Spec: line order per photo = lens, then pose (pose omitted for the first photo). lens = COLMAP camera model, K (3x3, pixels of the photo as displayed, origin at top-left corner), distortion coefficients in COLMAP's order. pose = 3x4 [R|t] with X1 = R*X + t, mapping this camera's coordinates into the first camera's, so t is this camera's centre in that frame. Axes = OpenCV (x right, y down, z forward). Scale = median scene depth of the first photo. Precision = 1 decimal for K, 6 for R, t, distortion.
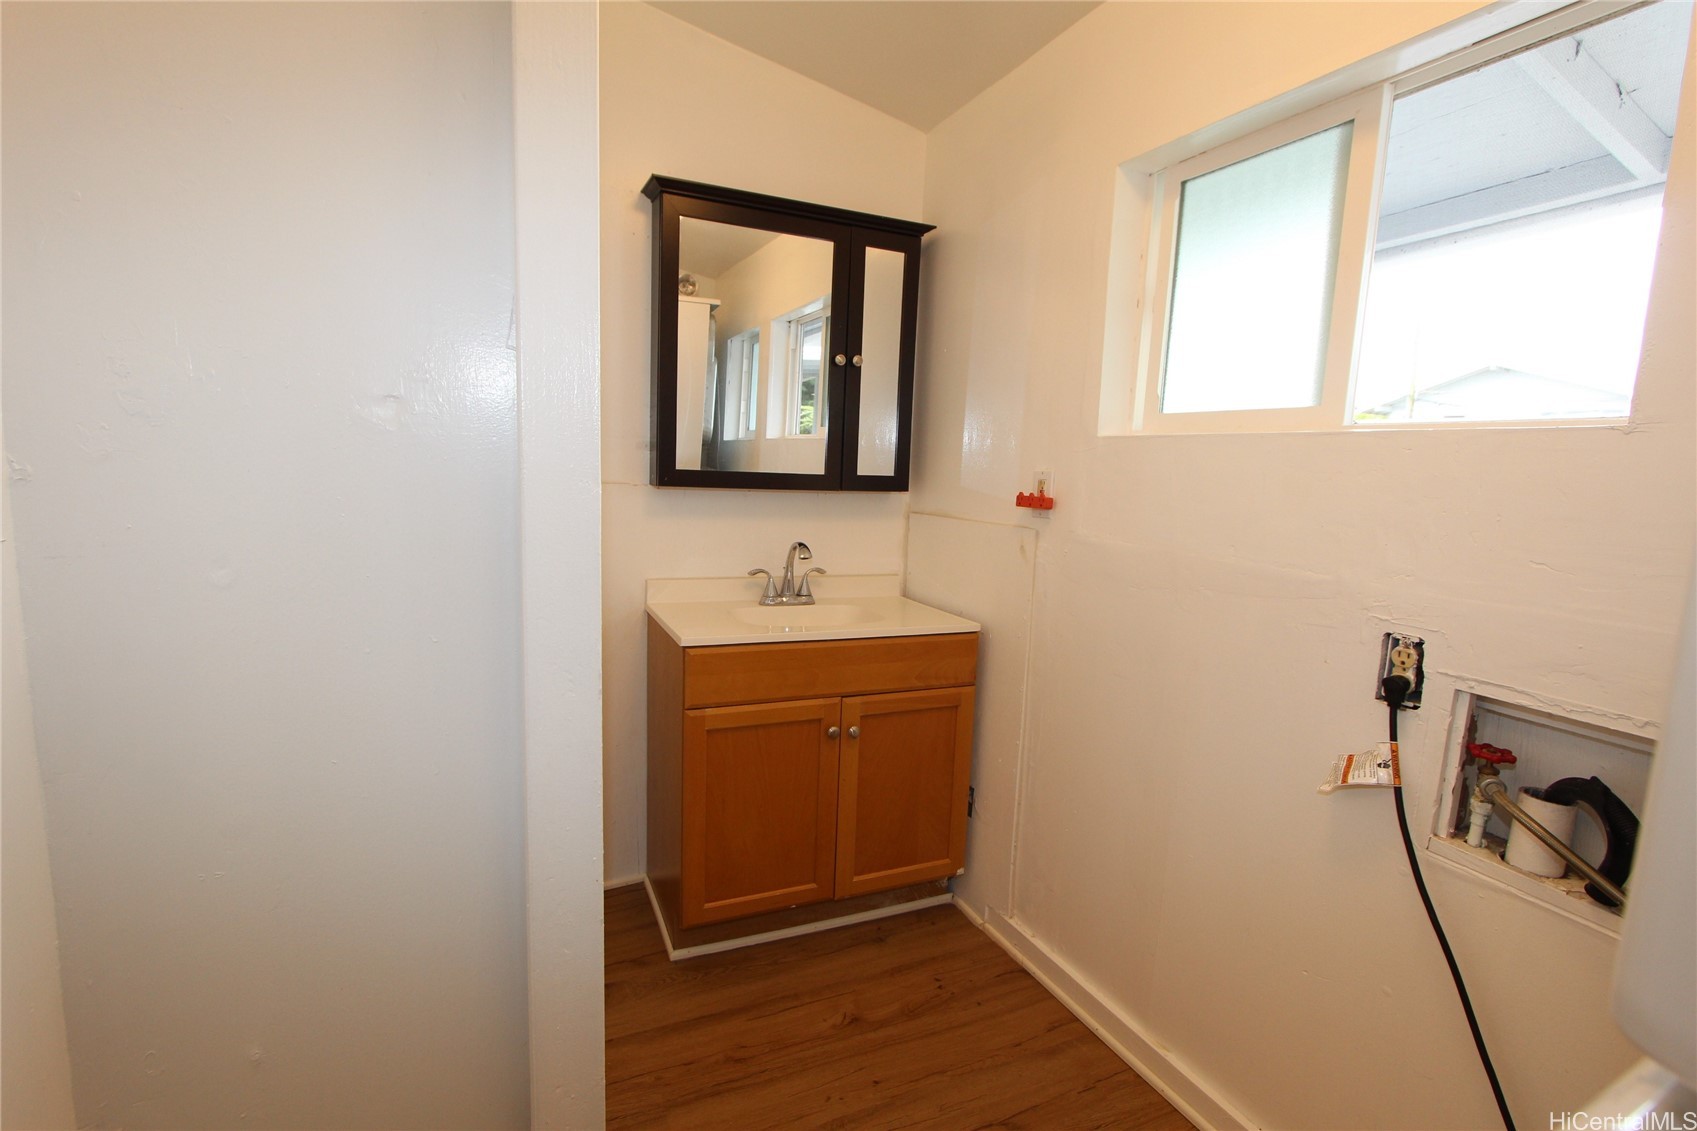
lens RADIAL K [[794.9, 0, 849.5], [0, 794.9, 565.1], [0, 0, 1]] dist [-0.000882, -0.000445]
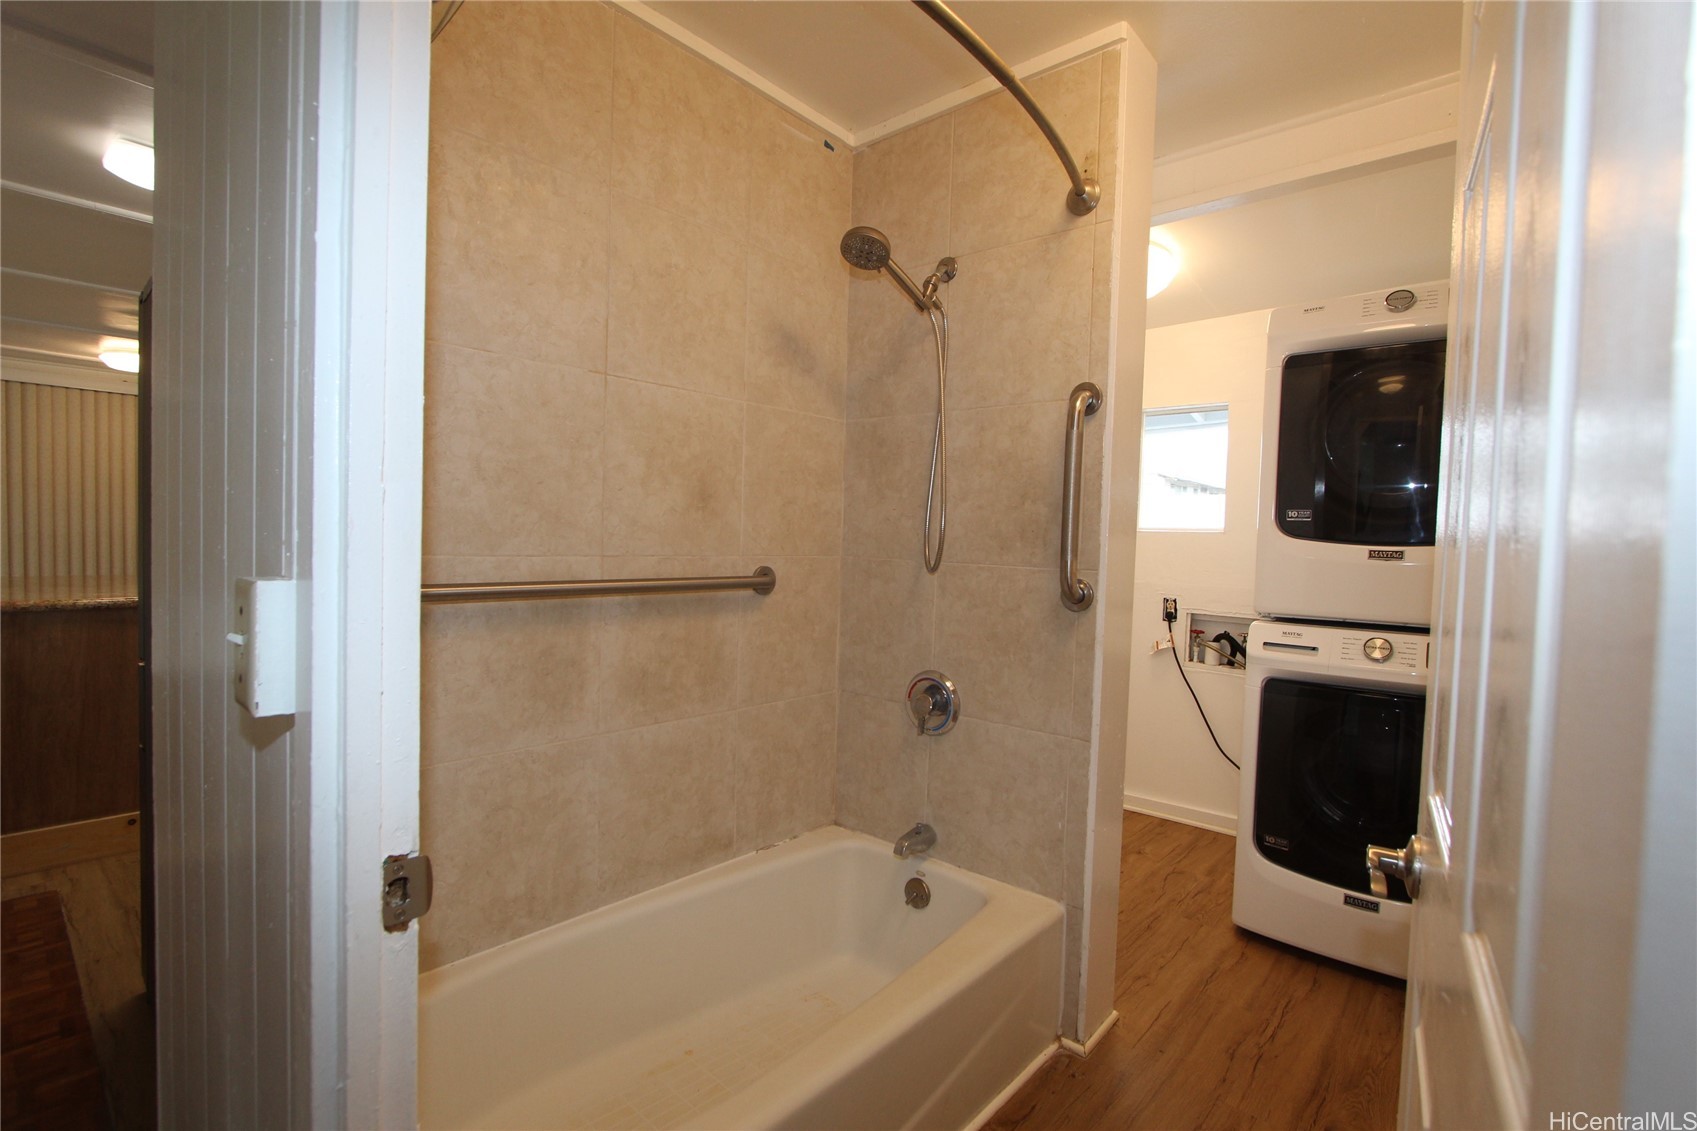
lens RADIAL K [[794.9, 0, 851.6], [0, 794.9, 569.0], [0, 0, 1]] dist [-0.000882, -0.000445]
pose [[0.921029, -0.032494, 0.388137, -1.654410], [0.063770, 0.995647, -0.067969, 0.110108], [-0.384239, 0.087353, 0.919092, -1.382436]]
